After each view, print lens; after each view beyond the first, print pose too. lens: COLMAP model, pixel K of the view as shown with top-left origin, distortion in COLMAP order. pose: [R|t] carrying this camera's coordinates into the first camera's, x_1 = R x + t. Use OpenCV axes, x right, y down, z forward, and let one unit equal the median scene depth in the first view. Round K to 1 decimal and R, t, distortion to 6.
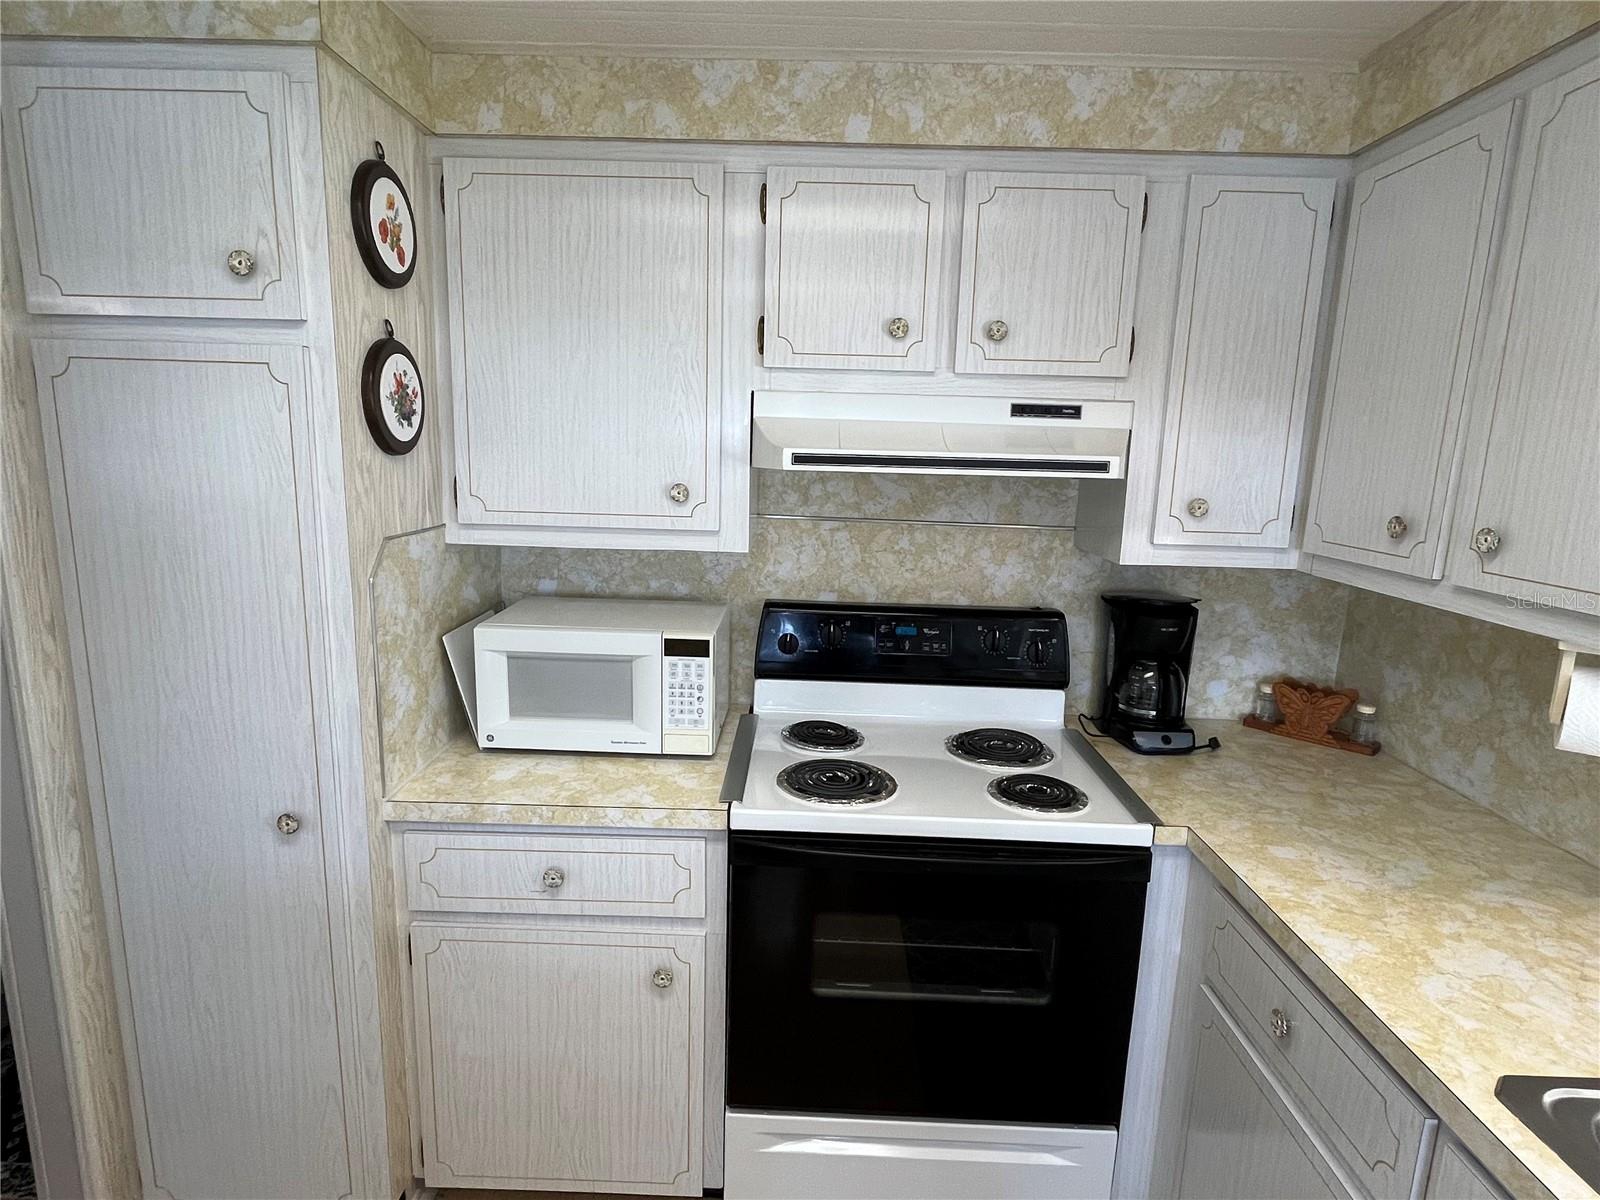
lens RADIAL K [[844.4, 0, 800.0], [0, 844.4, 600.0], [0, 0, 1]] dist [-0.001846, -0.000146]
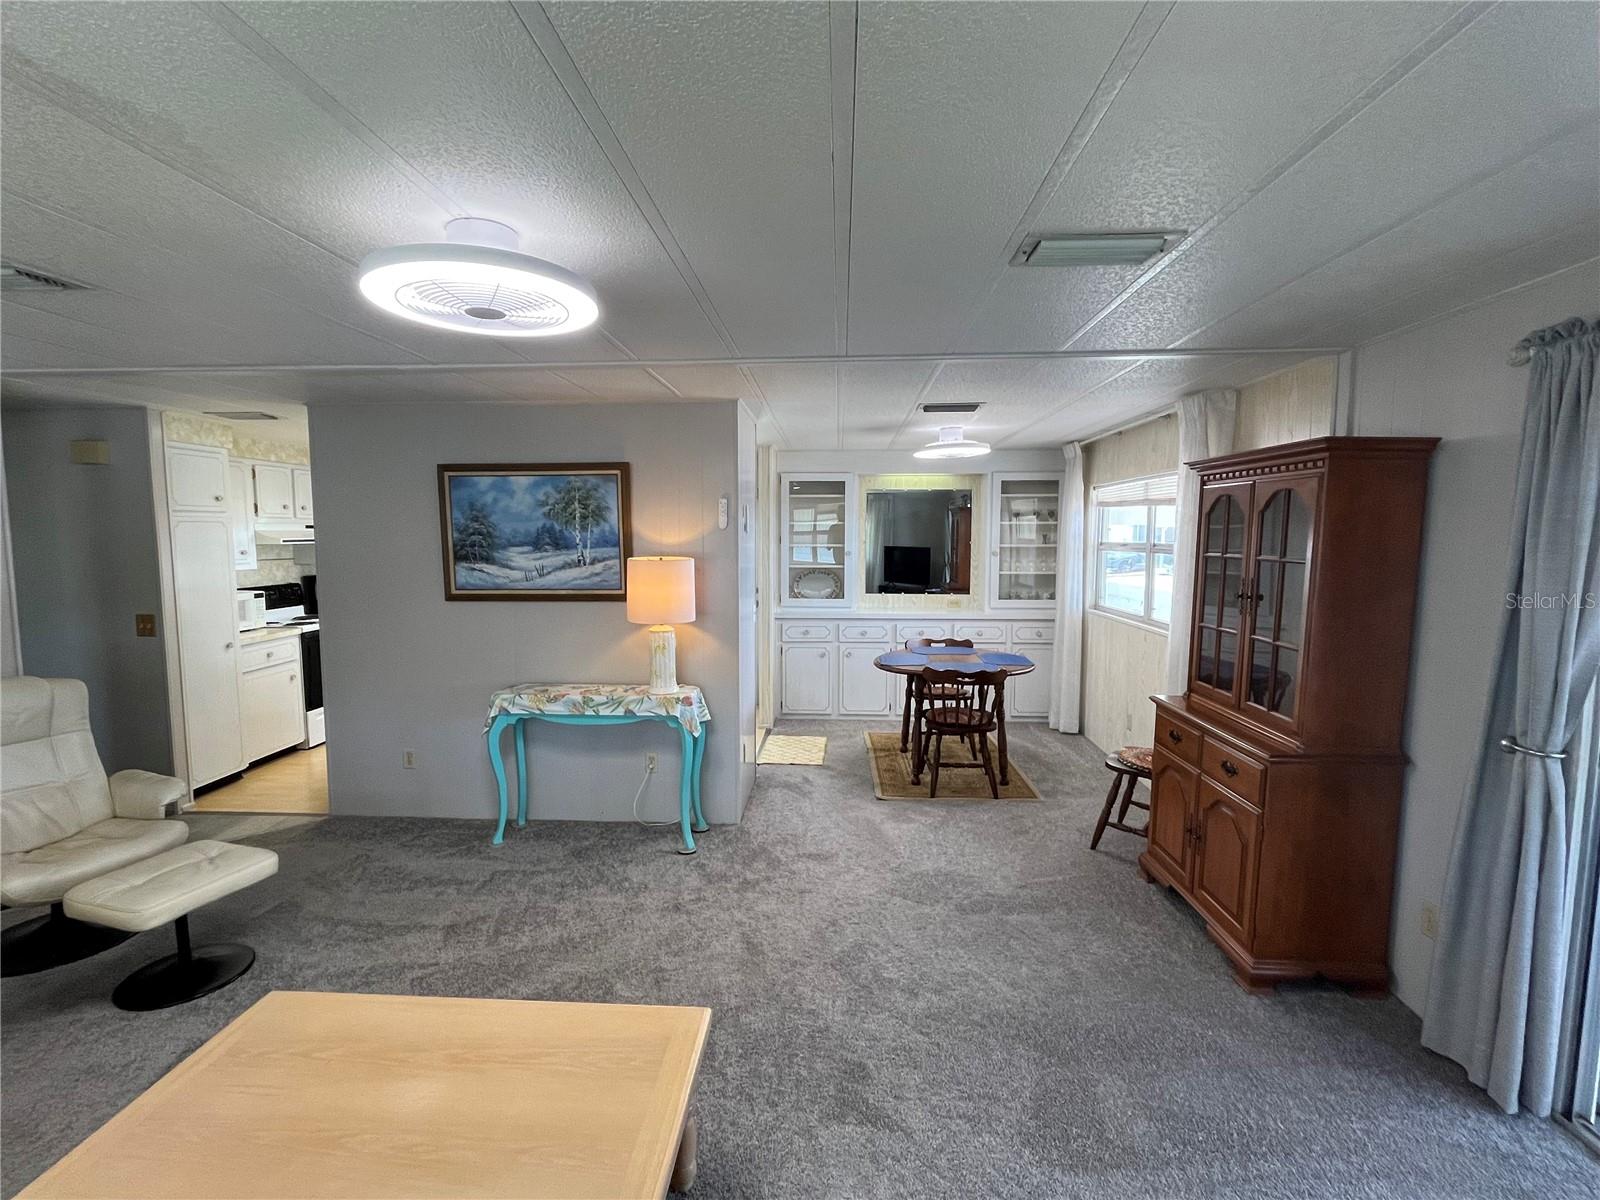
lens RADIAL K [[744.4, 0, 797.6], [0, 744.4, 599.9], [0, 0, 1]] dist [-0.001749, 0.000268]
pose [[0.041130, -0.121302, 0.991763, -3.190429], [0.183693, 0.976602, 0.111829, 0.143277], [-0.982123, 0.177581, 0.062450, -1.430694]]
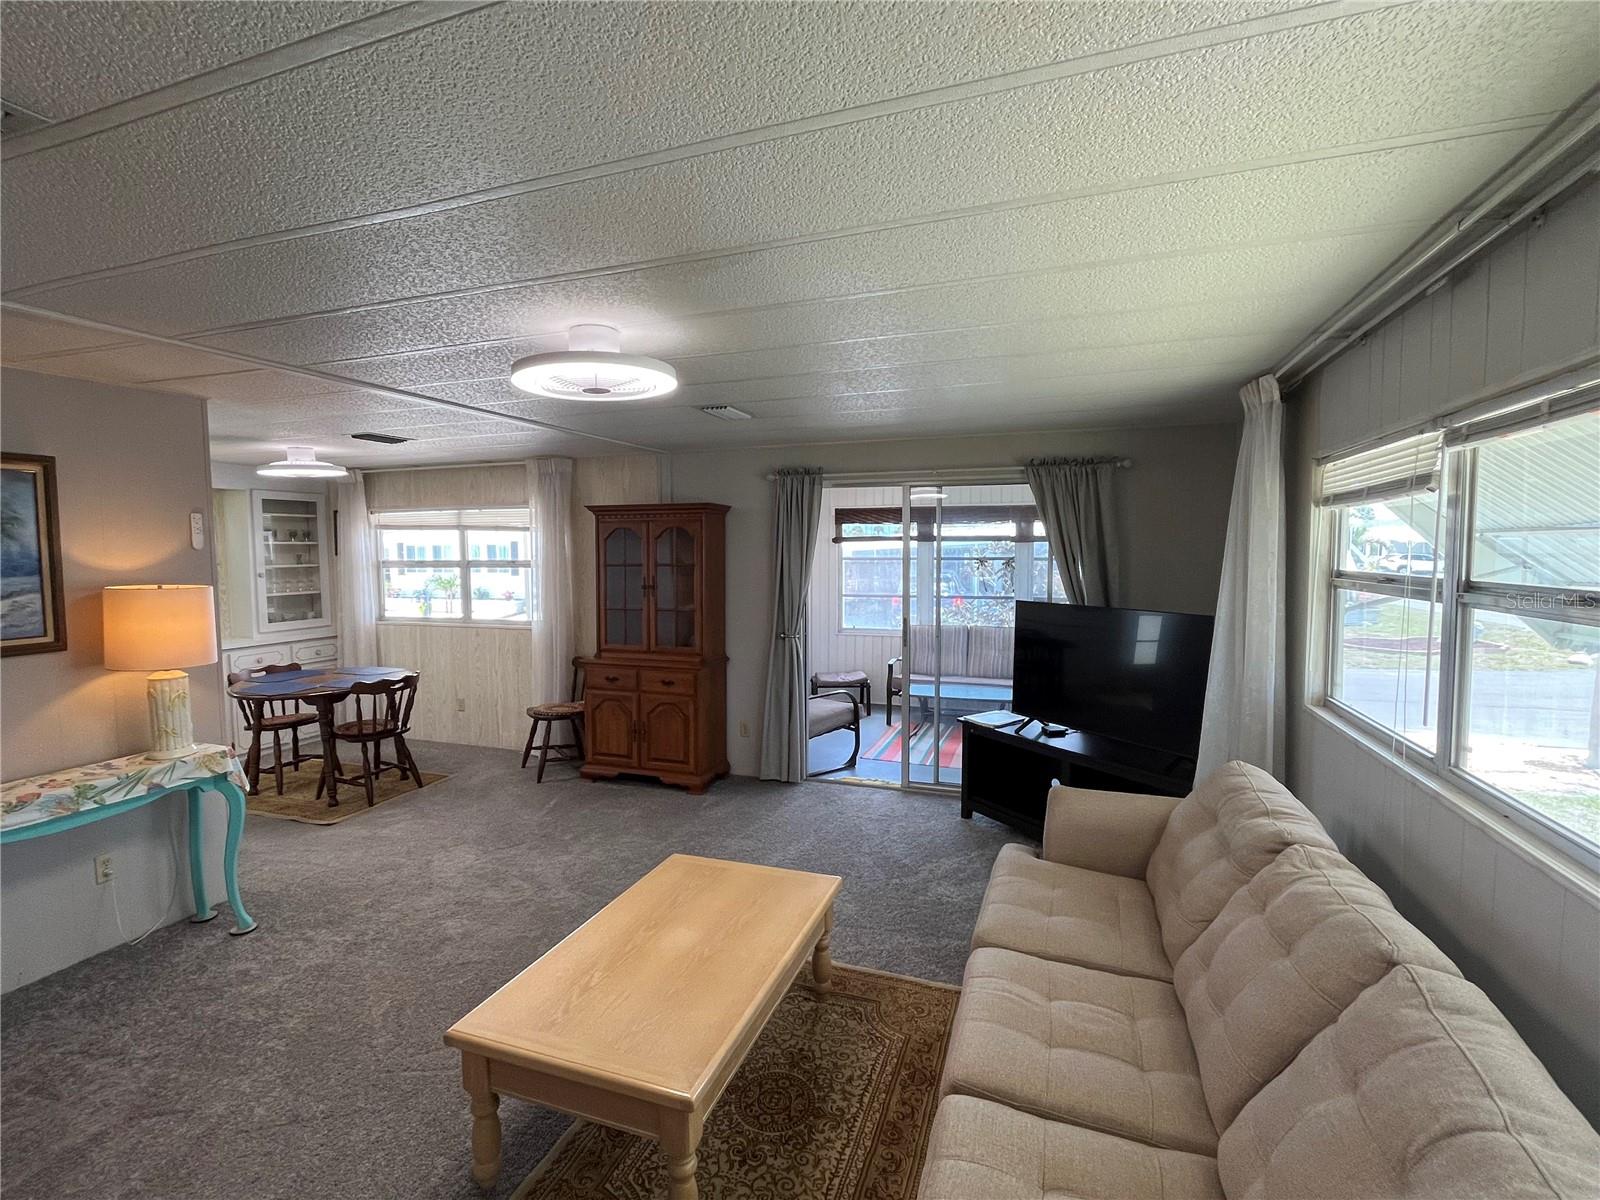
lens RADIAL K [[744.4, 0, 797.6], [0, 744.4, 599.9], [0, 0, 1]] dist [-0.001749, 0.000268]
pose [[-0.945397, -0.047070, 0.322504, -2.974627], [0.036860, 0.967726, 0.249294, -0.157058], [-0.323830, 0.247569, -0.913150, 0.214115]]
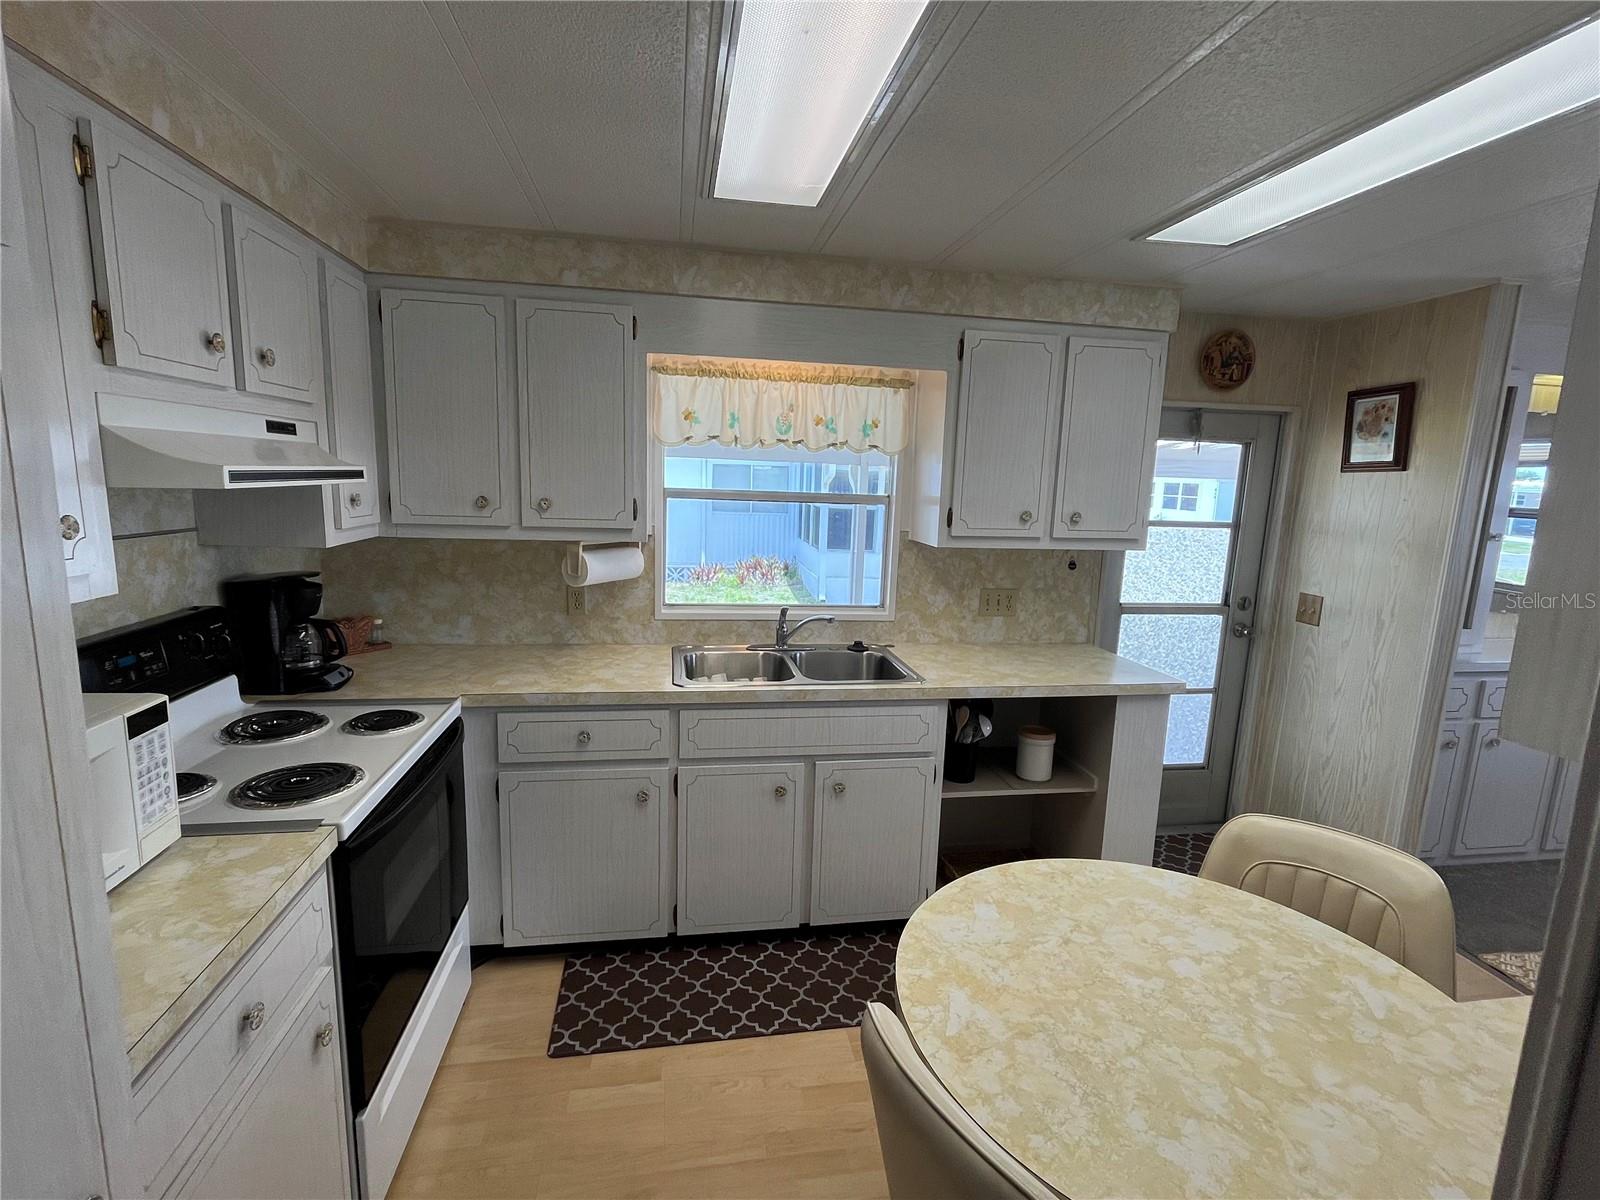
lens RADIAL K [[744.4, 0, 797.6], [0, 744.4, 599.9], [0, 0, 1]] dist [-0.001749, 0.000268]
pose [[-0.180443, -0.196537, 0.963750, -0.913942], [0.140128, 0.964702, 0.222967, -0.124408], [-0.973553, 0.175281, -0.146533, 0.499211]]
